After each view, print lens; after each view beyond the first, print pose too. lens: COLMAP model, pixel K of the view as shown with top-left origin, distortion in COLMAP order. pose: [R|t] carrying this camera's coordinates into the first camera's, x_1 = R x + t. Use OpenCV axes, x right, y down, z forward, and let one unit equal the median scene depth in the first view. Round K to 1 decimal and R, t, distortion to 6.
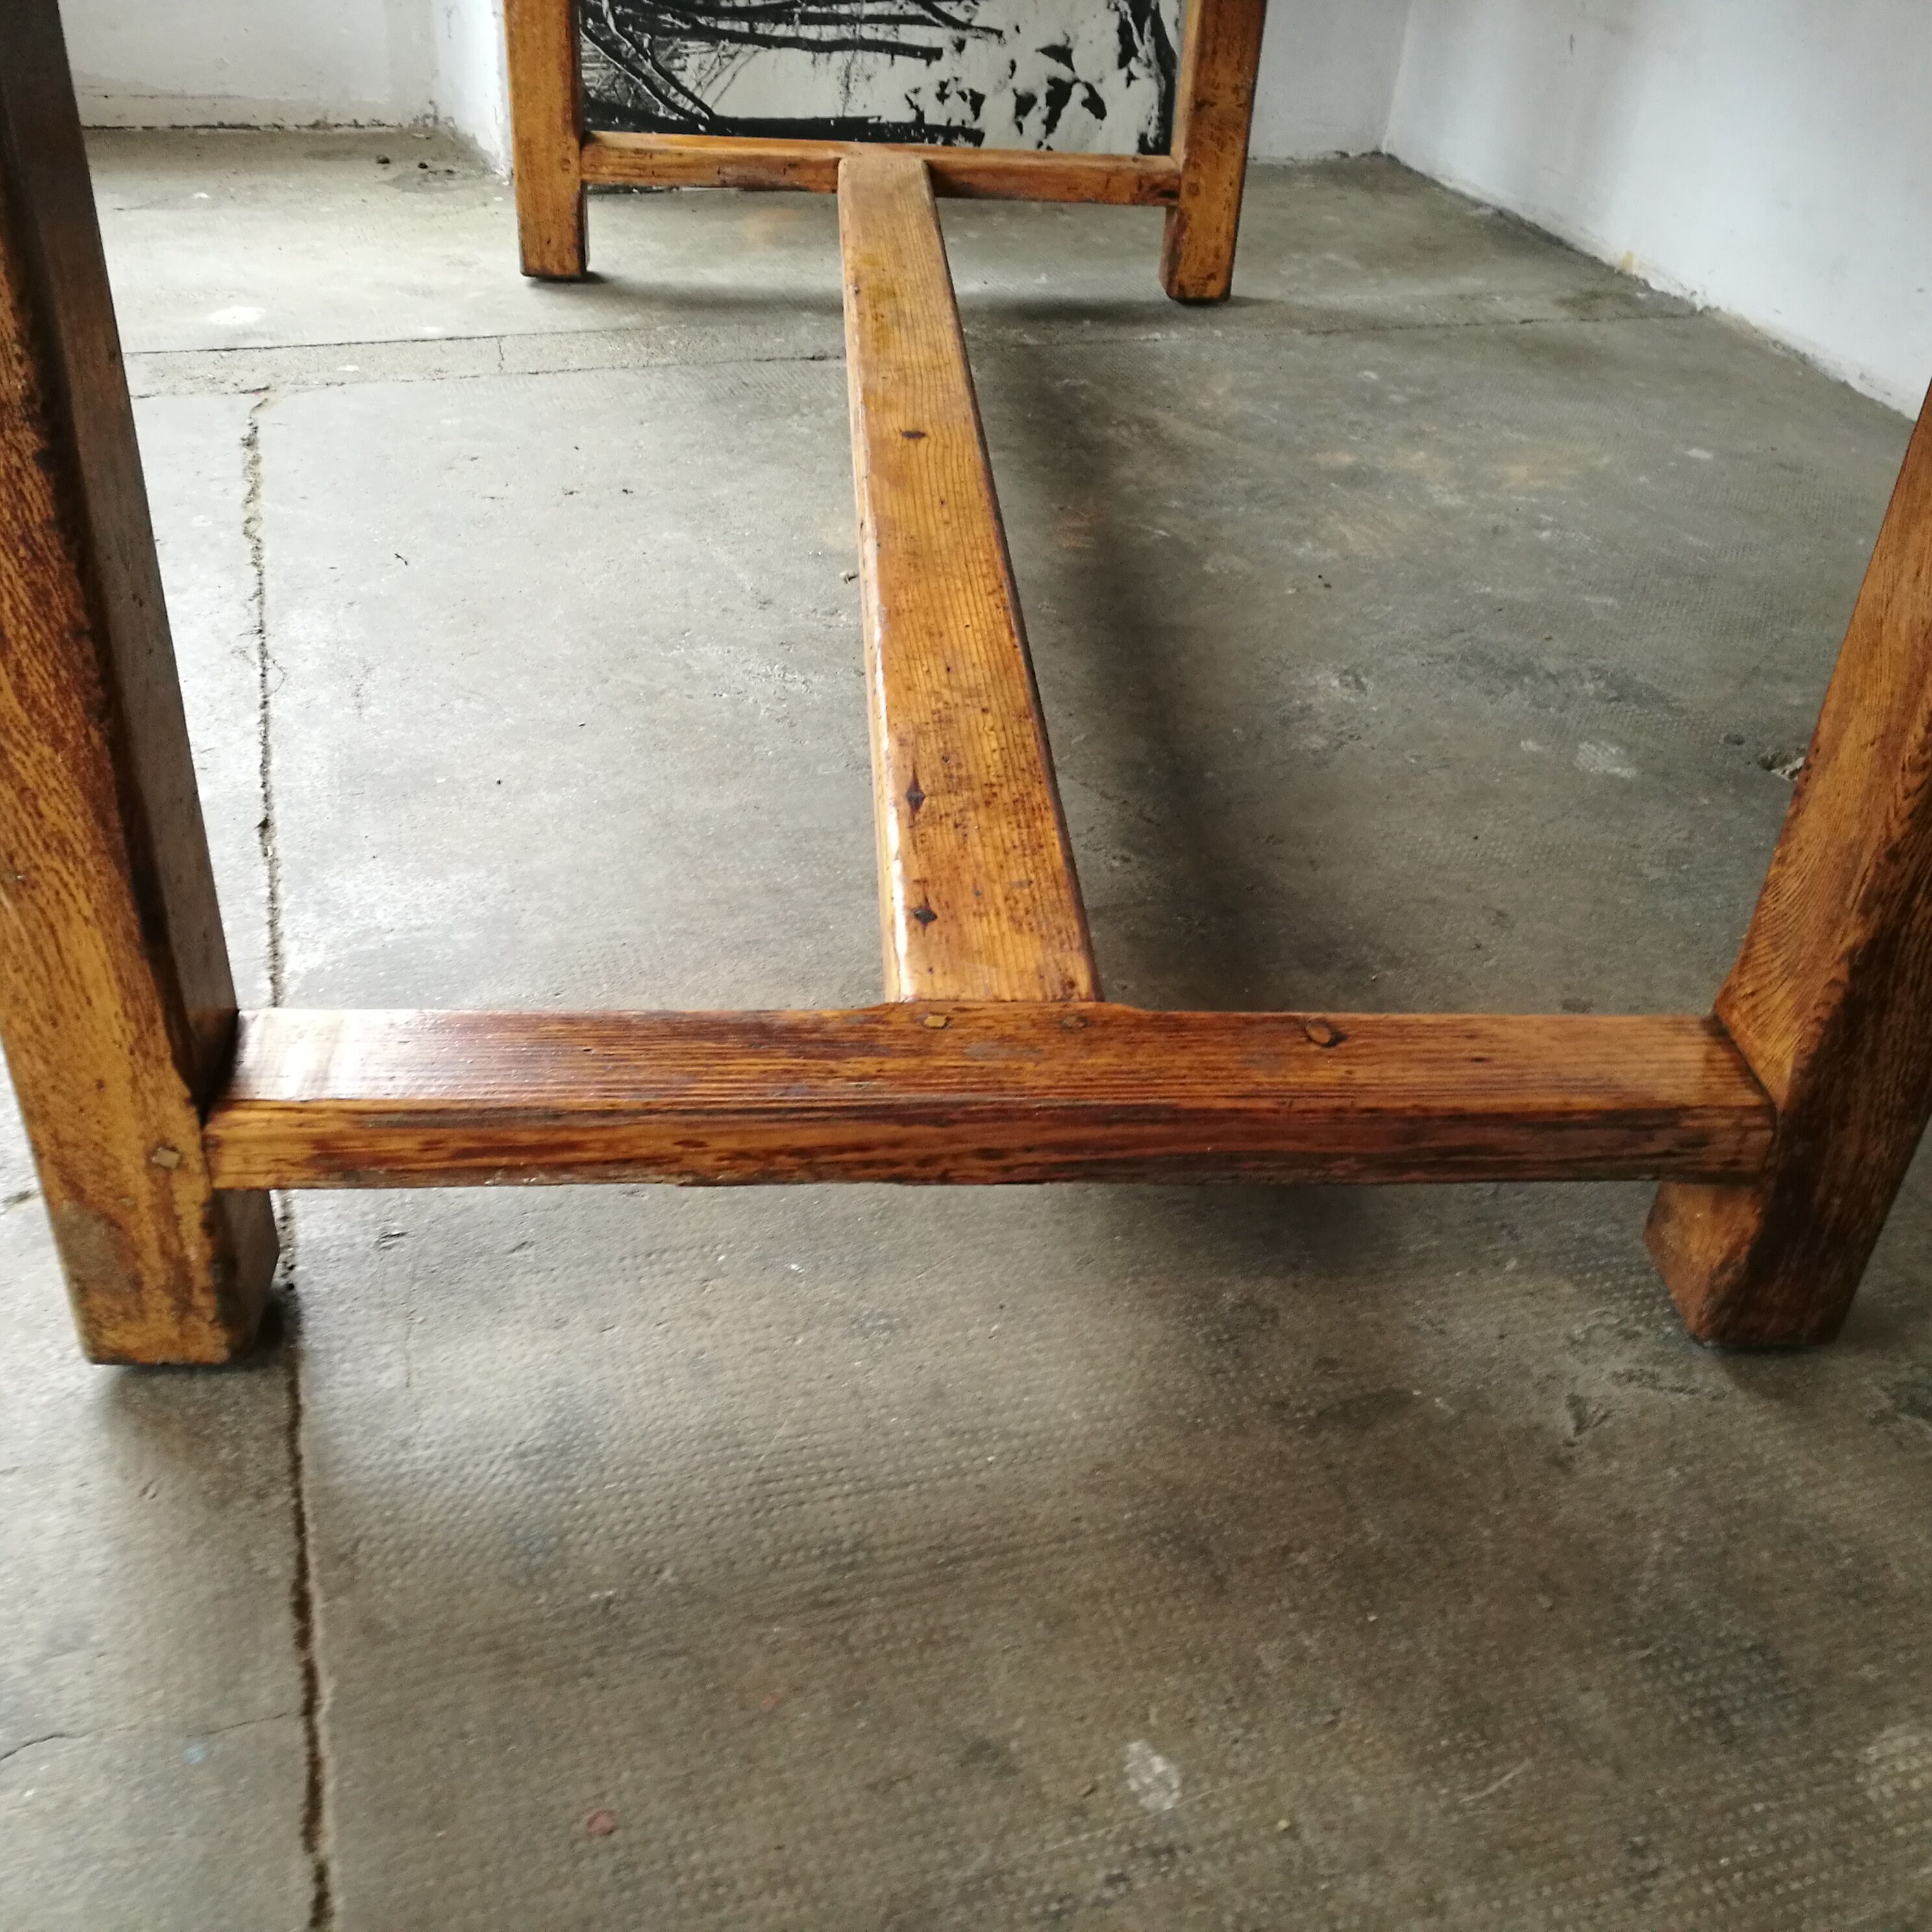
lens RADIAL K [[2002.8, 0, 974.8], [0, 2002.8, 962.1], [0, 0, 1]] dist [0.008145, -0.016873]
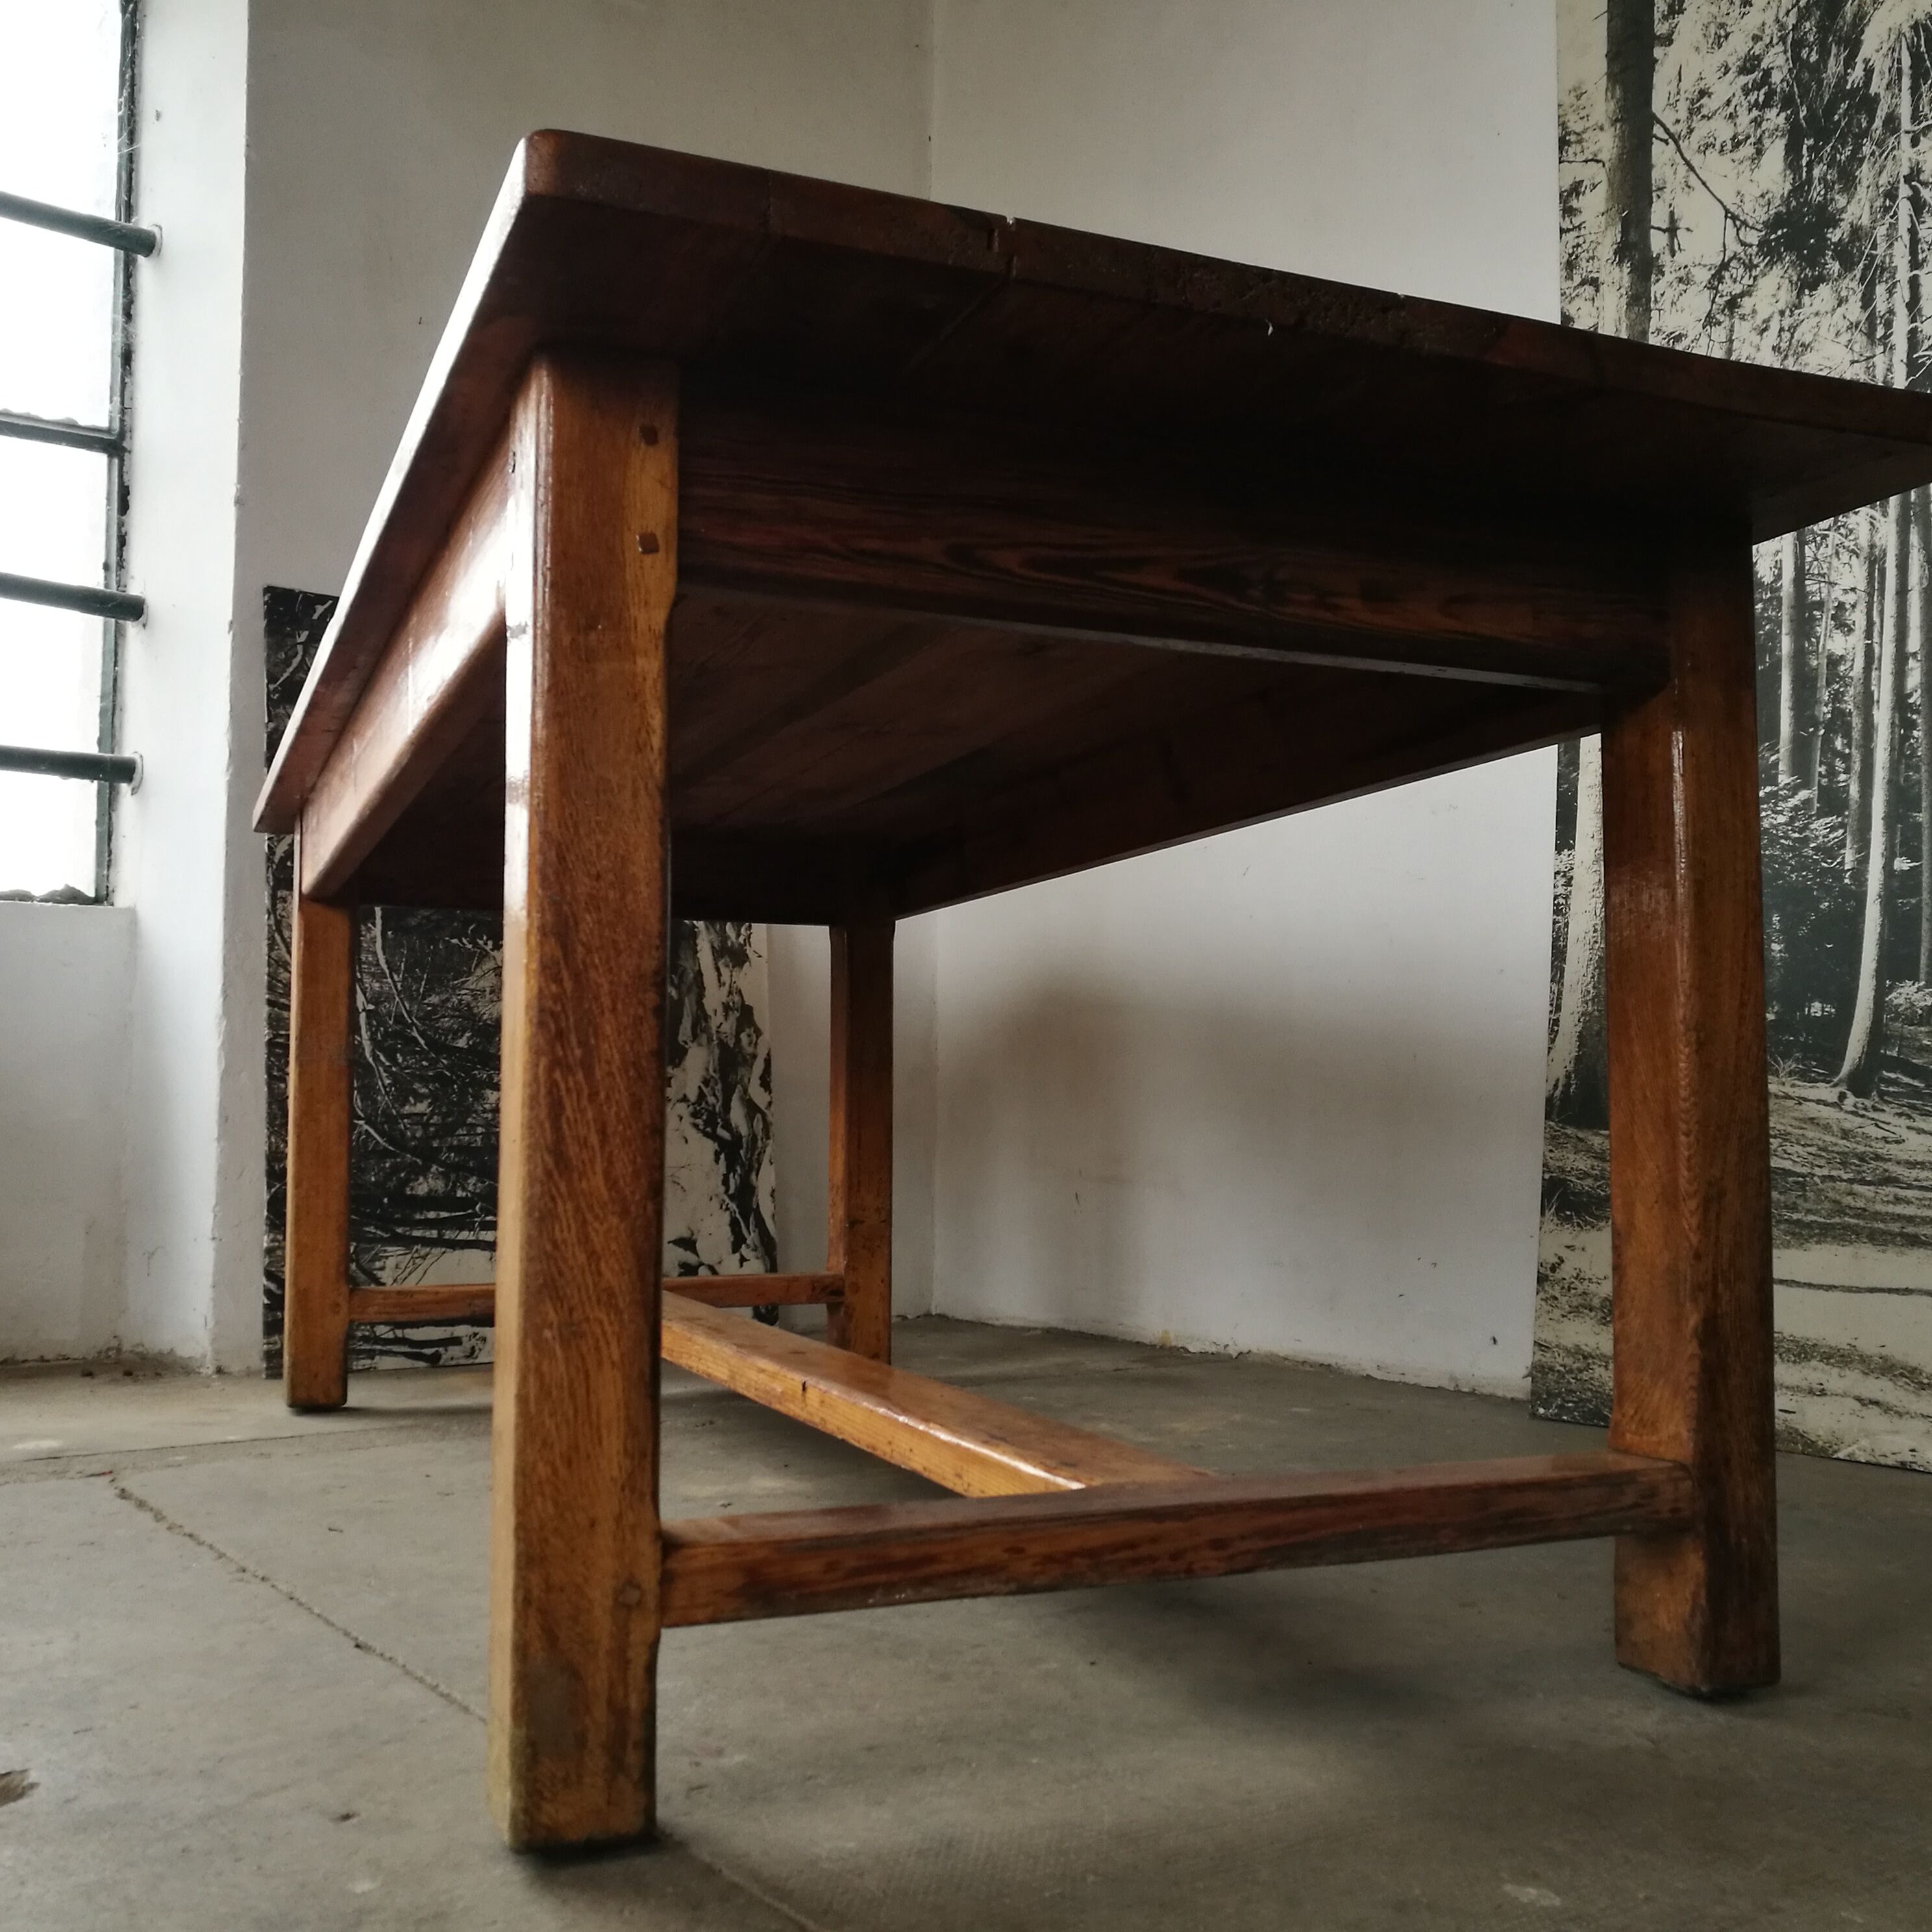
lens RADIAL K [[2006.2, 0, 972.5], [0, 2006.2, 1002.4], [0, 0, 1]] dist [-0.018285, 0.047115]
pose [[0.948061, -0.038649, 0.315732, -0.515399], [0.221719, 0.792020, -0.568811, 0.495549], [-0.228082, 0.609271, 0.759452, -0.184775]]
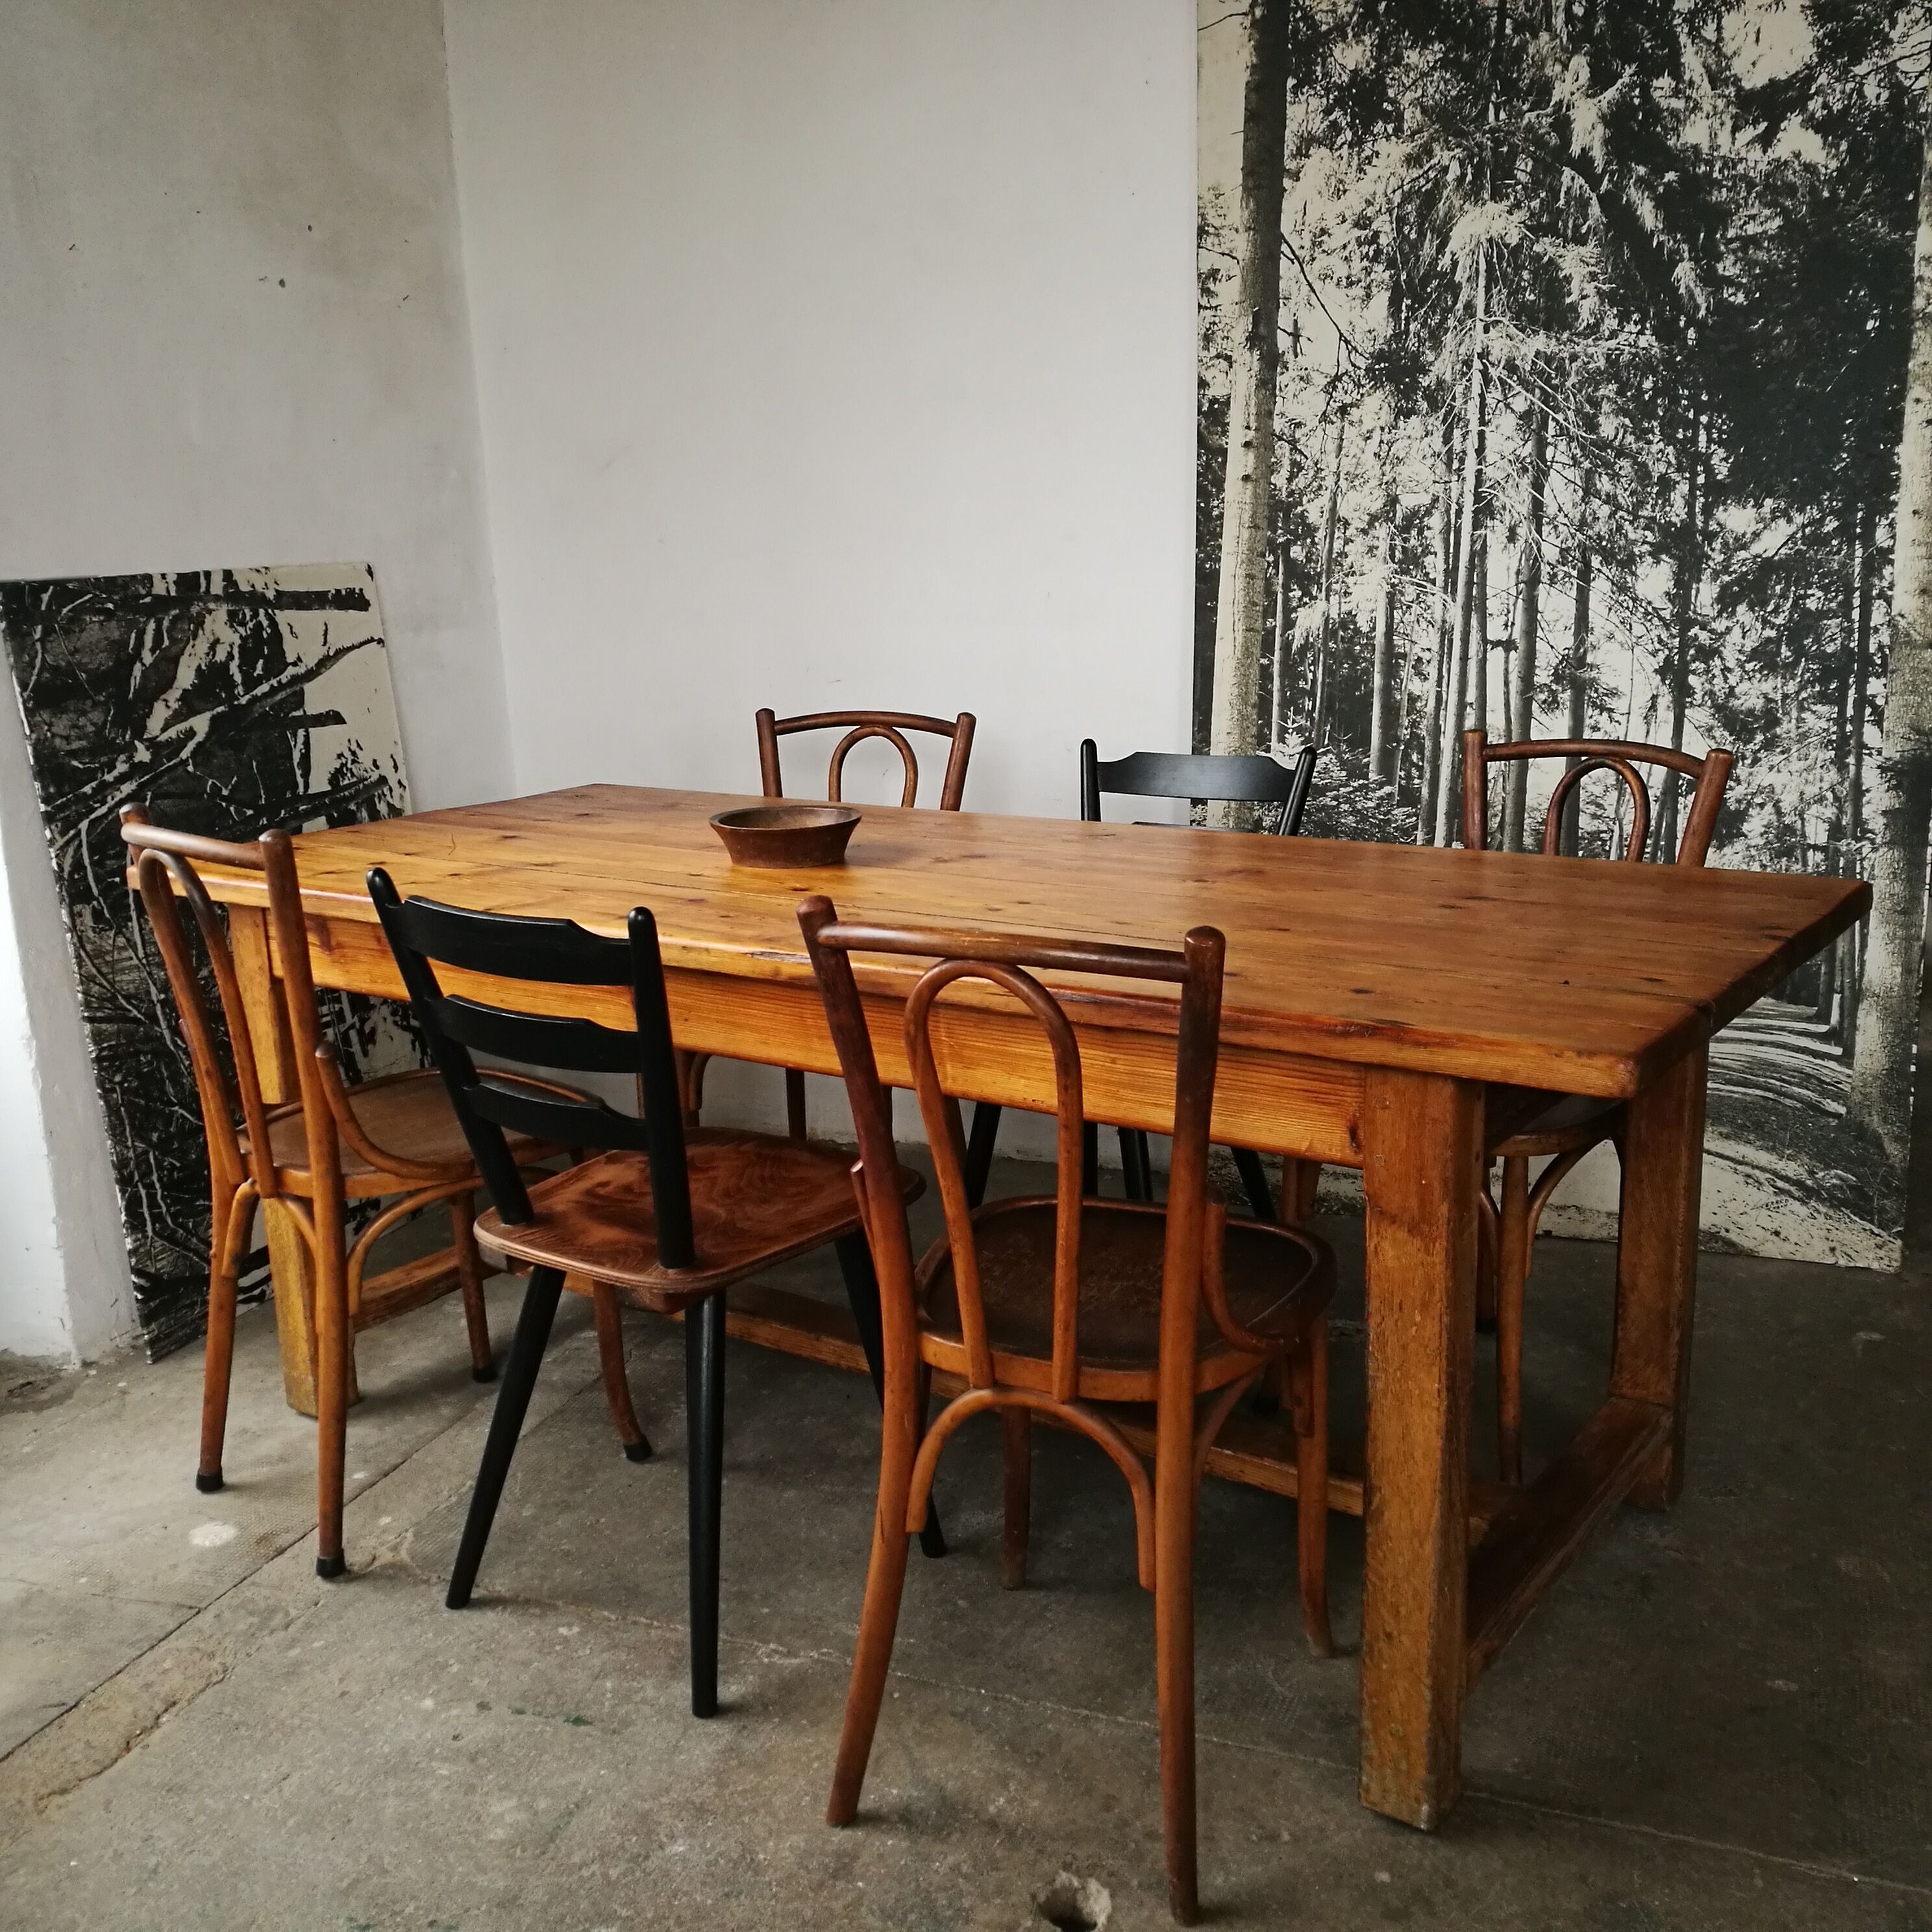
lens RADIAL K [[1986.1, 0, 963.3], [0, 1986.1, 1014.0], [0, 0, 1]] dist [0.085139, -0.291388]
pose [[0.638293, -0.263338, 0.723350, -2.018734], [0.489321, 0.864197, -0.117169, -0.530745], [-0.594262, 0.428739, 0.680467, -0.532730]]
